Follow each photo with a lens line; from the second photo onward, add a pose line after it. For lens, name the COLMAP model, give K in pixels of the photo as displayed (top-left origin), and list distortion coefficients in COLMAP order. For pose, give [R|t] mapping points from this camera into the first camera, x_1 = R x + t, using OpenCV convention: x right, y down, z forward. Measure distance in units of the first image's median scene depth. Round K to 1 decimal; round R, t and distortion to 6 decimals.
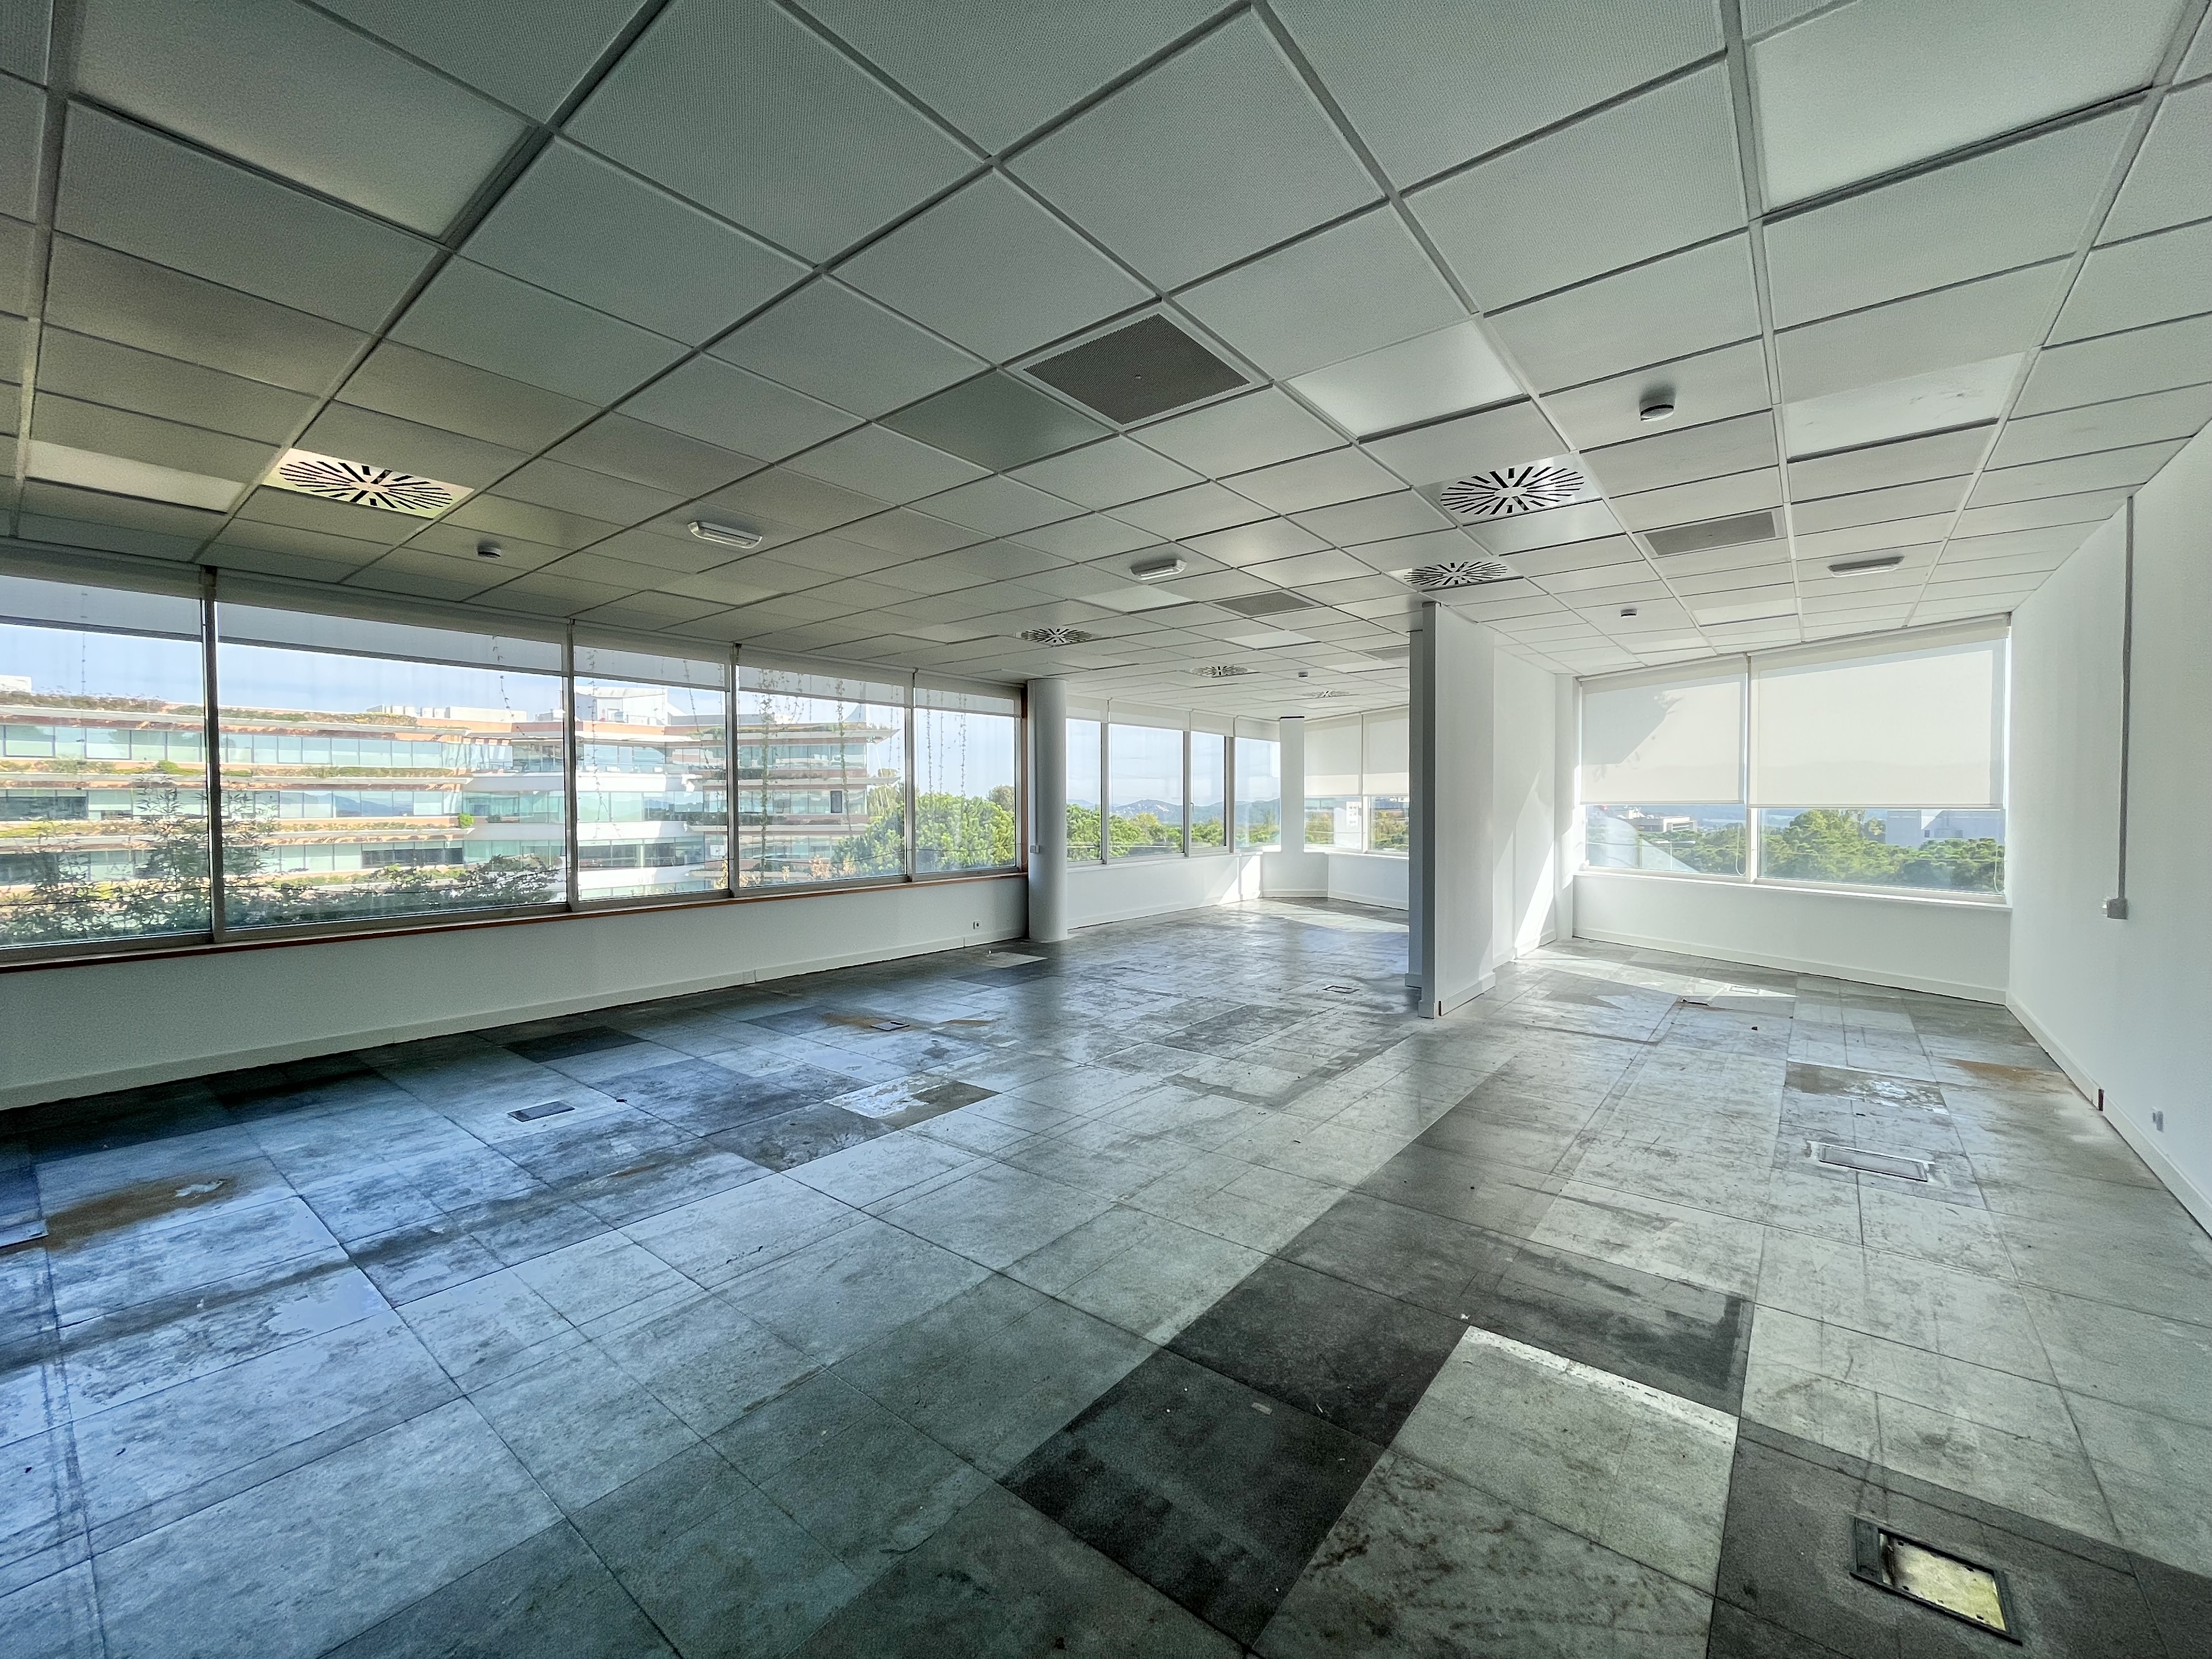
lens RADIAL K [[899.5, 0, 1104.7], [0, 899.5, 824.2], [0, 0, 1]] dist [-0.004018, 0.000491]
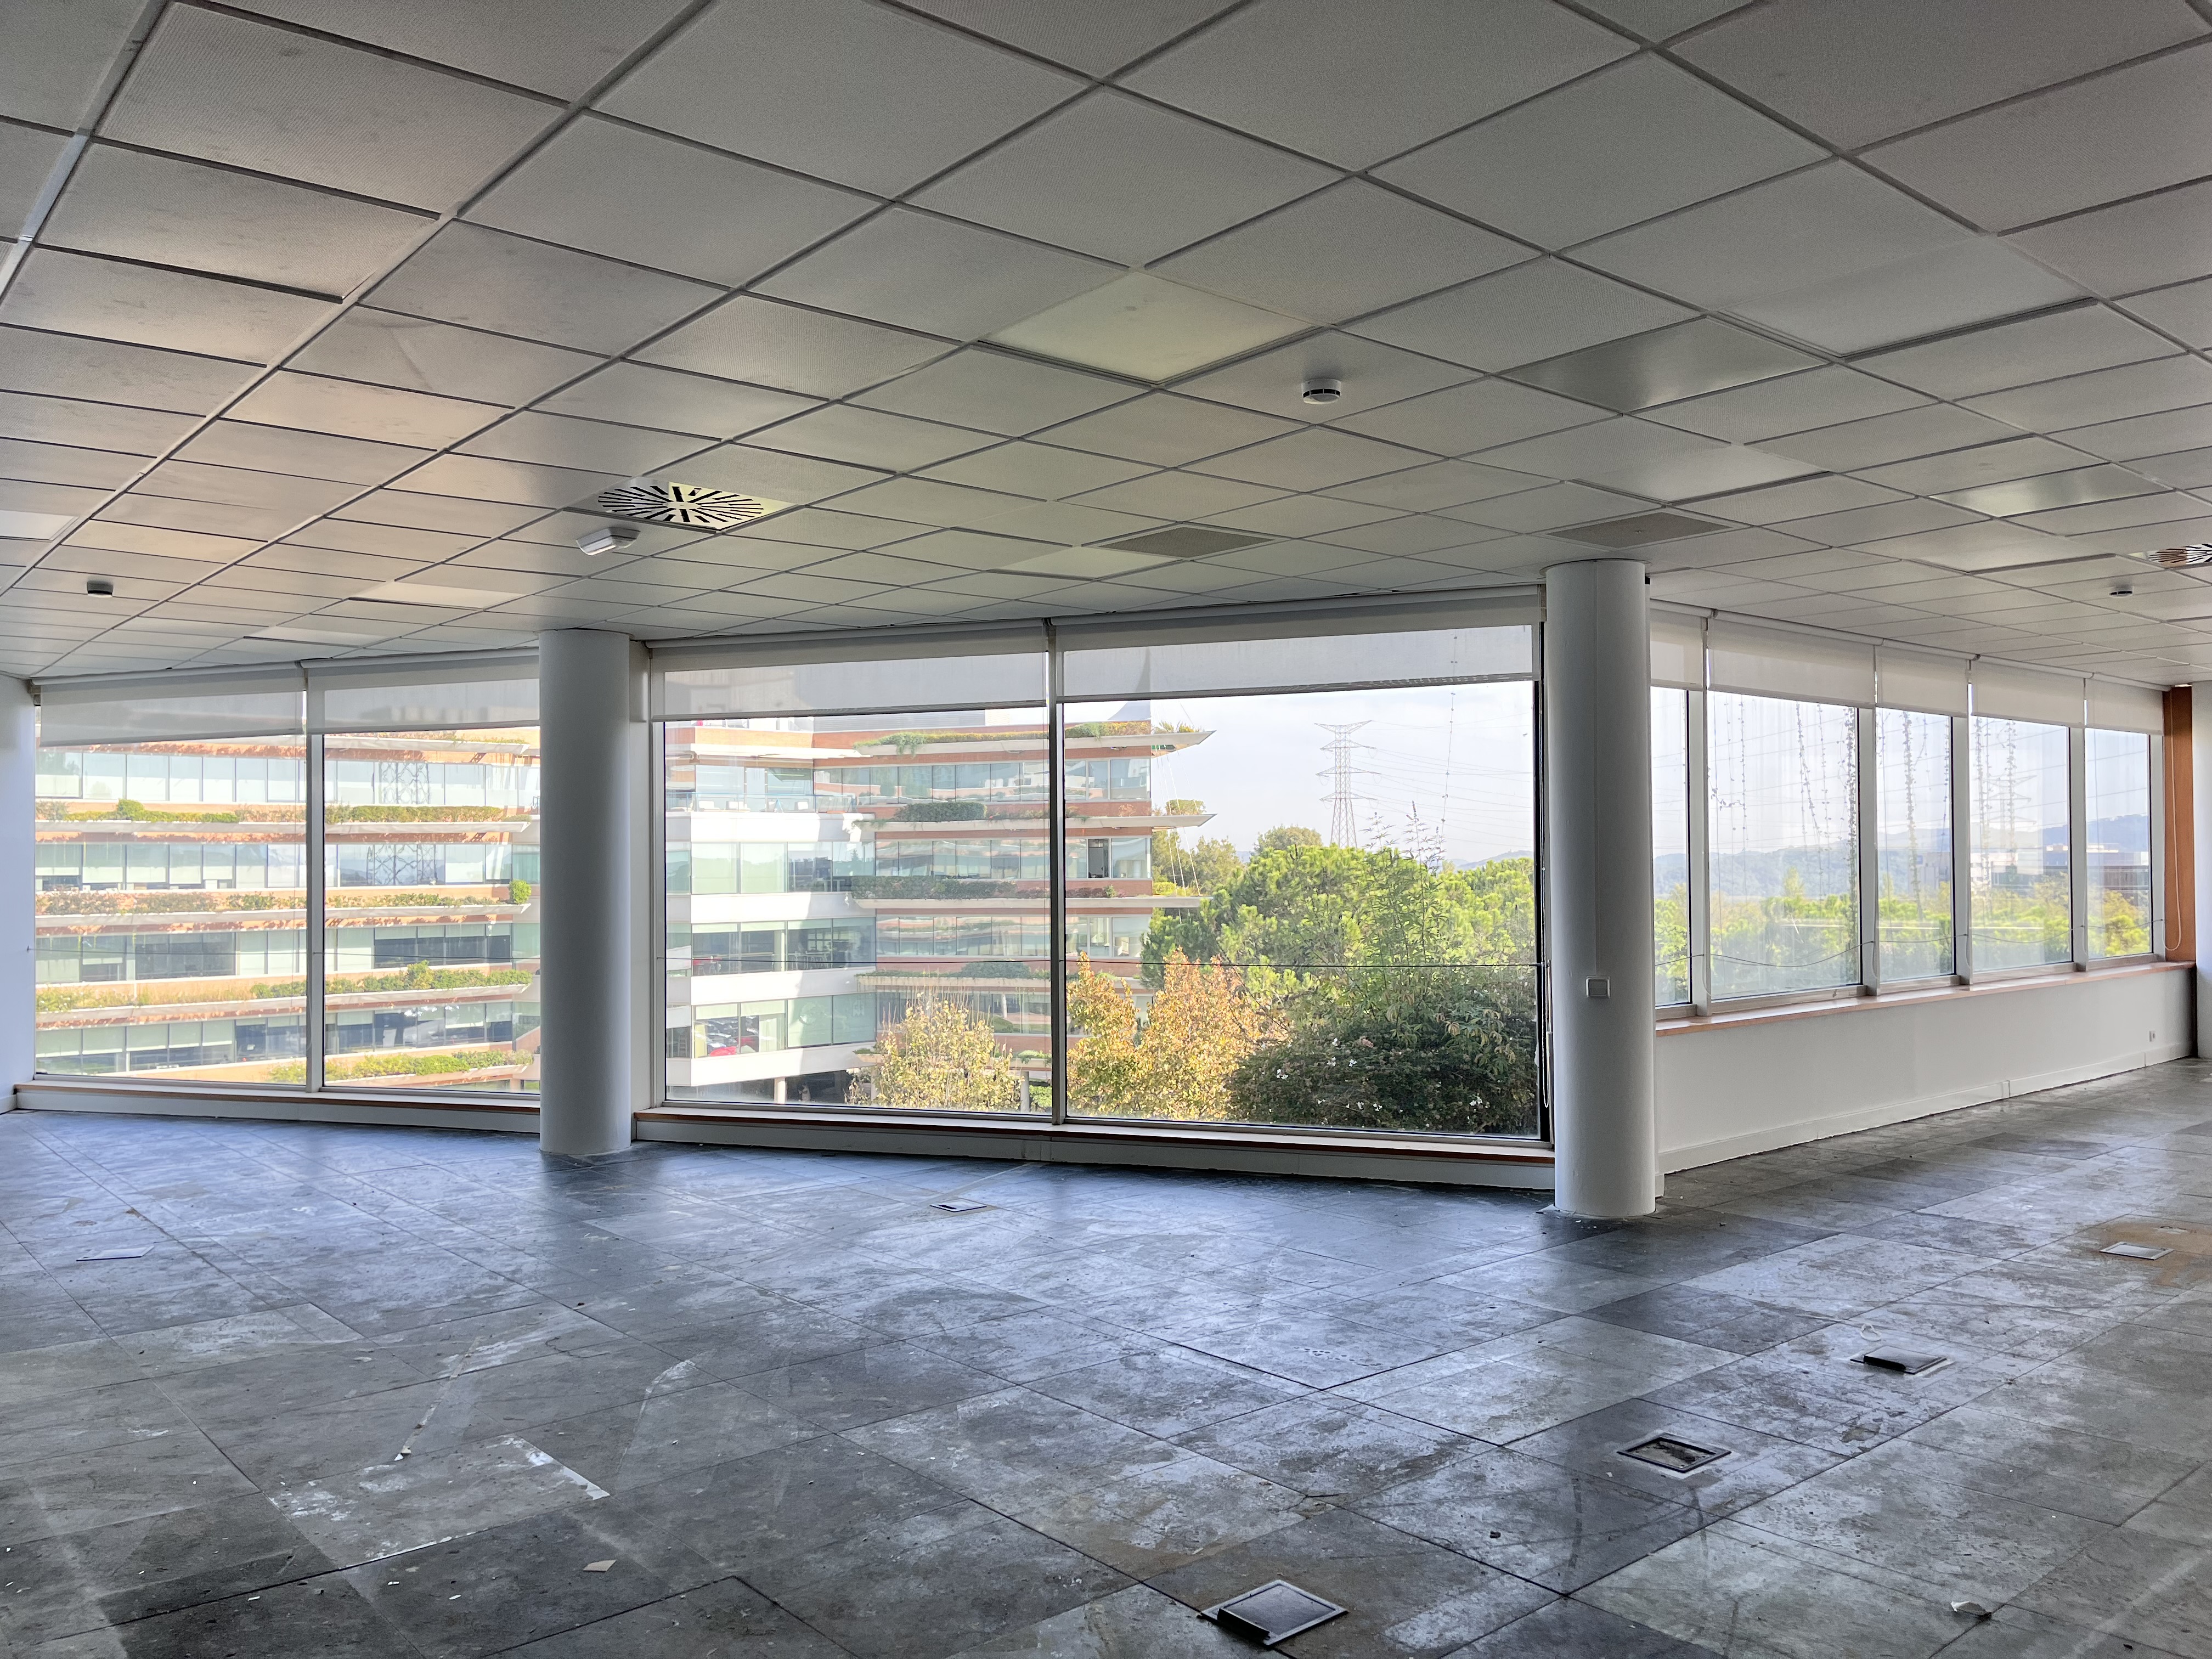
lens RADIAL K [[1676.3, 0, 1112.6], [0, 1676.3, 835.6], [0, 0, 1]] dist [0.072418, -0.090735]
pose [[0.981920, -0.007049, -0.189164, -0.684310], [0.000016, 0.999310, -0.037155, 0.006456], [0.189296, 0.036481, 0.981242, -0.450504]]
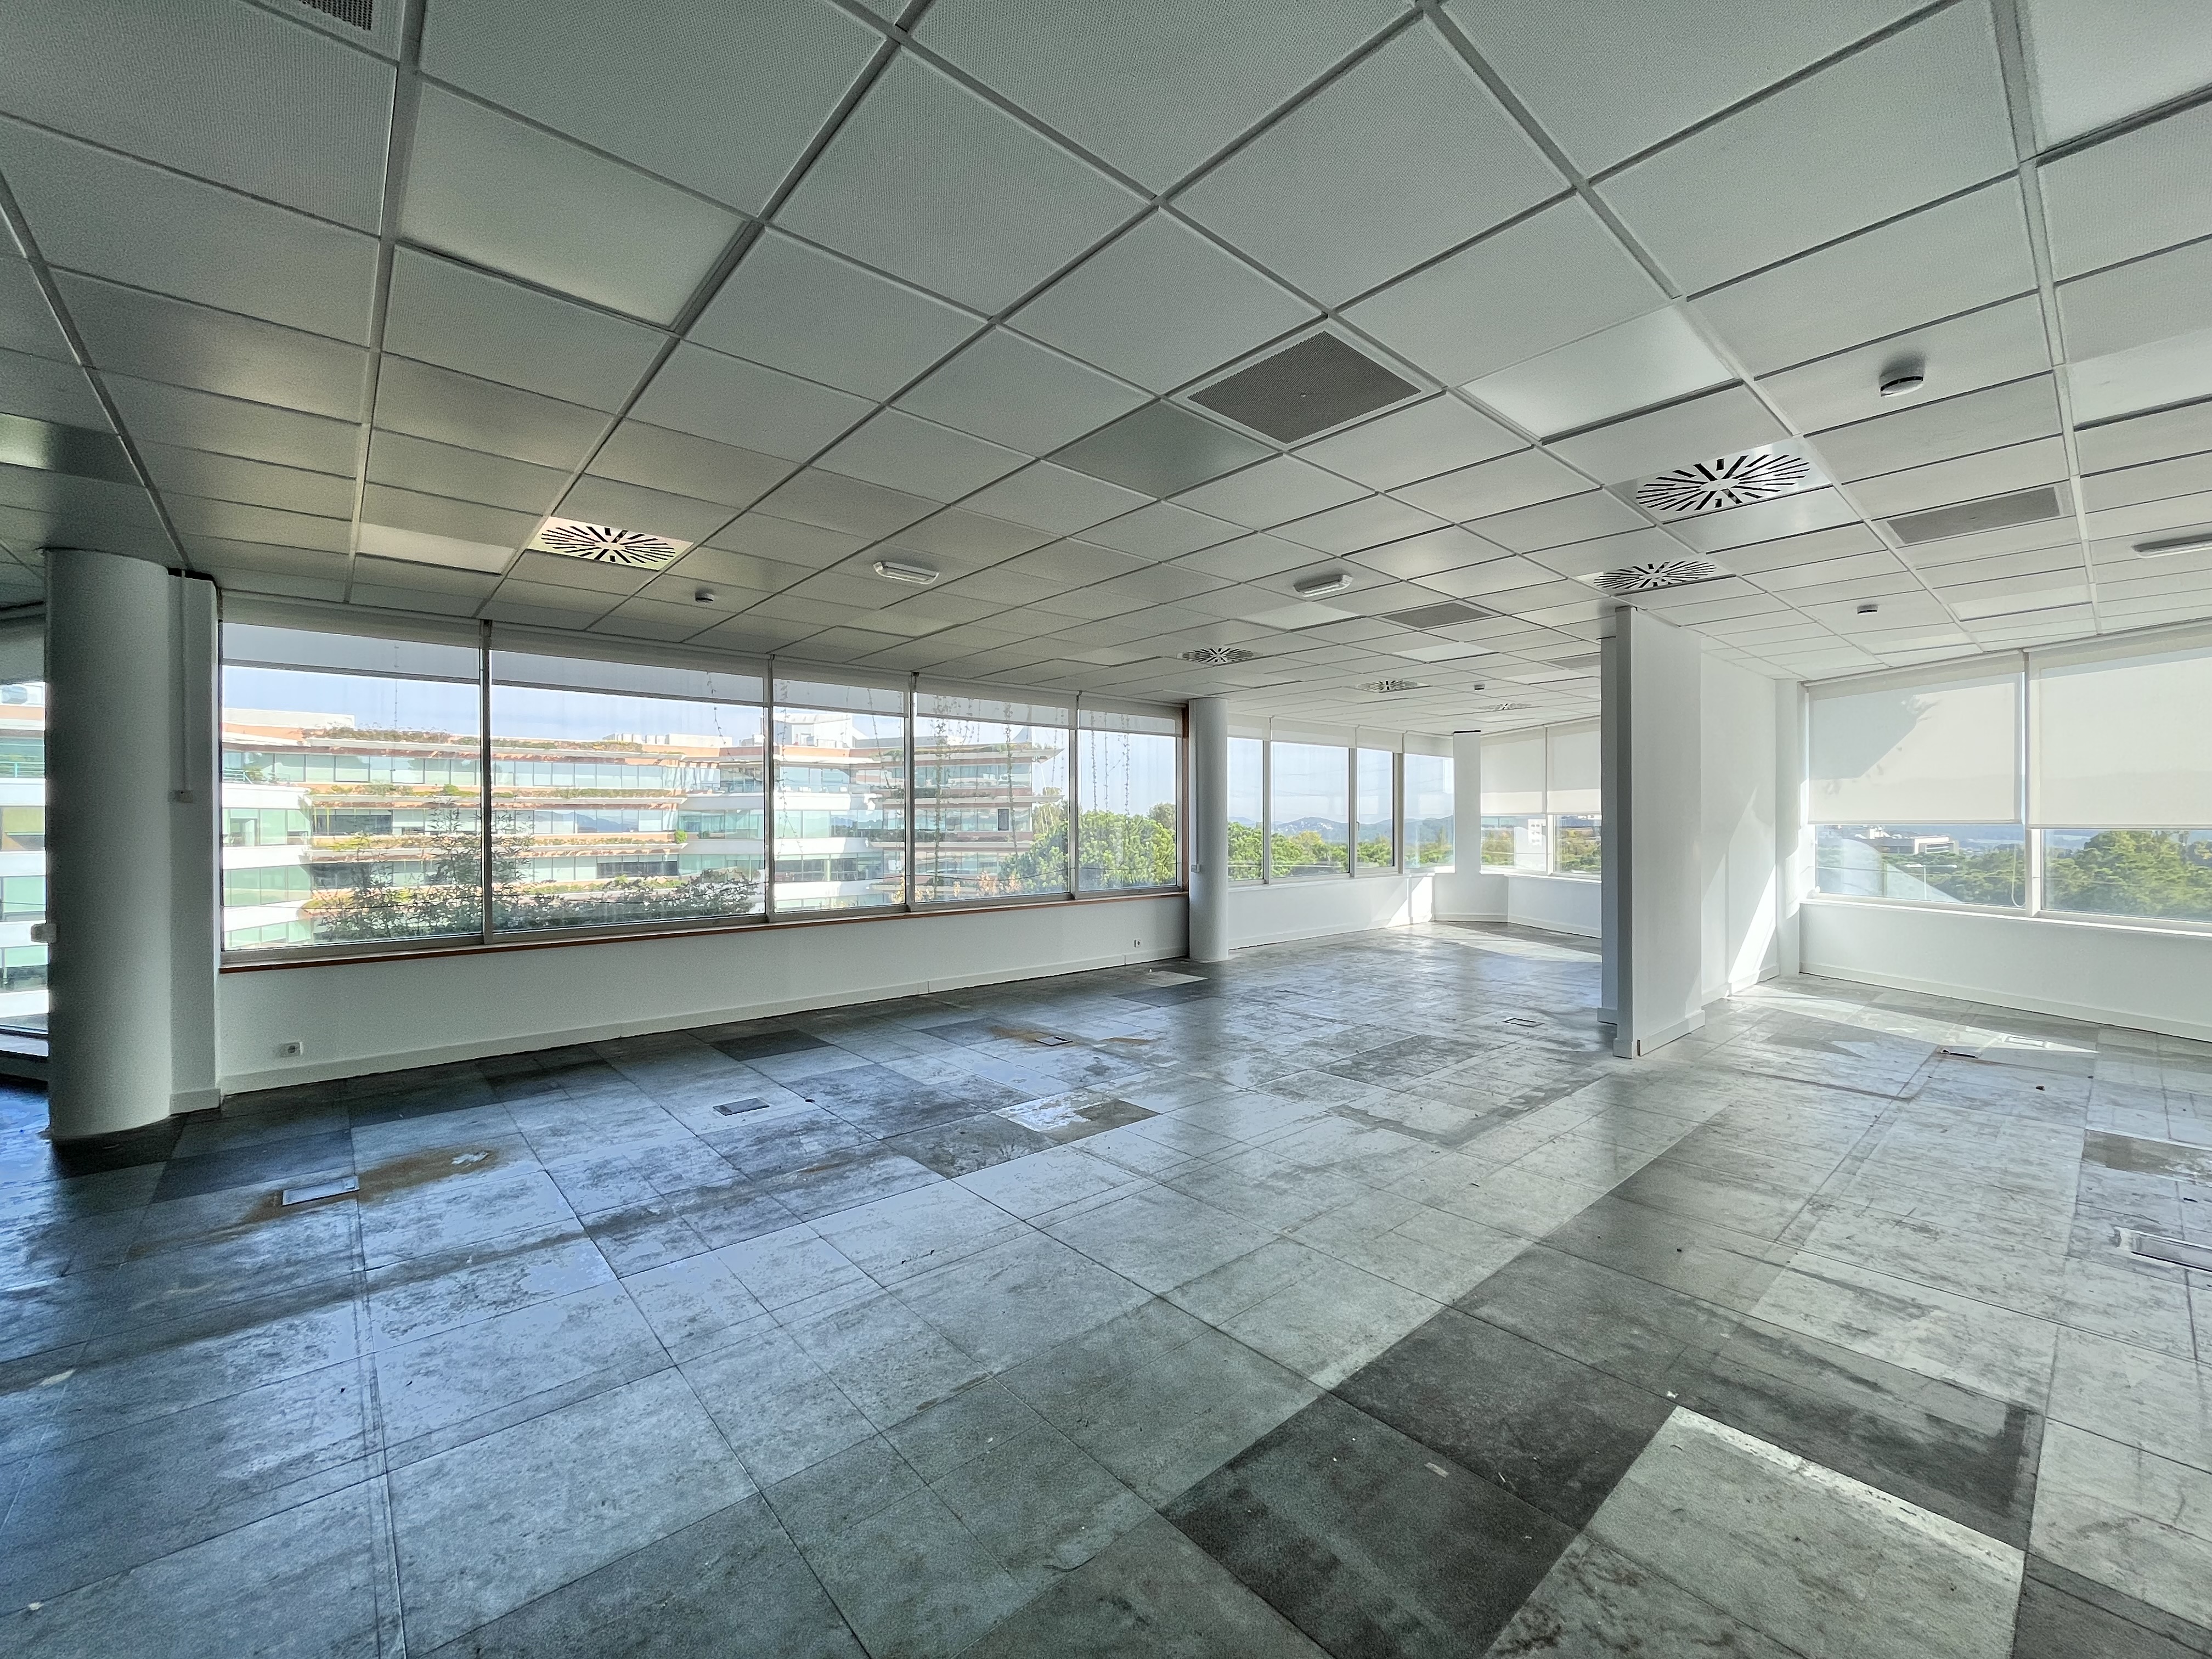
lens RADIAL K [[899.5, 0, 1104.2], [0, 899.5, 824.3], [0, 0, 1]] dist [-0.004018, 0.000491]
pose [[0.984175, 0.001014, -0.177196, -0.000679], [-0.004453, 0.999809, -0.019014, -0.001789], [0.177143, 0.019502, 0.983992, -0.000619]]
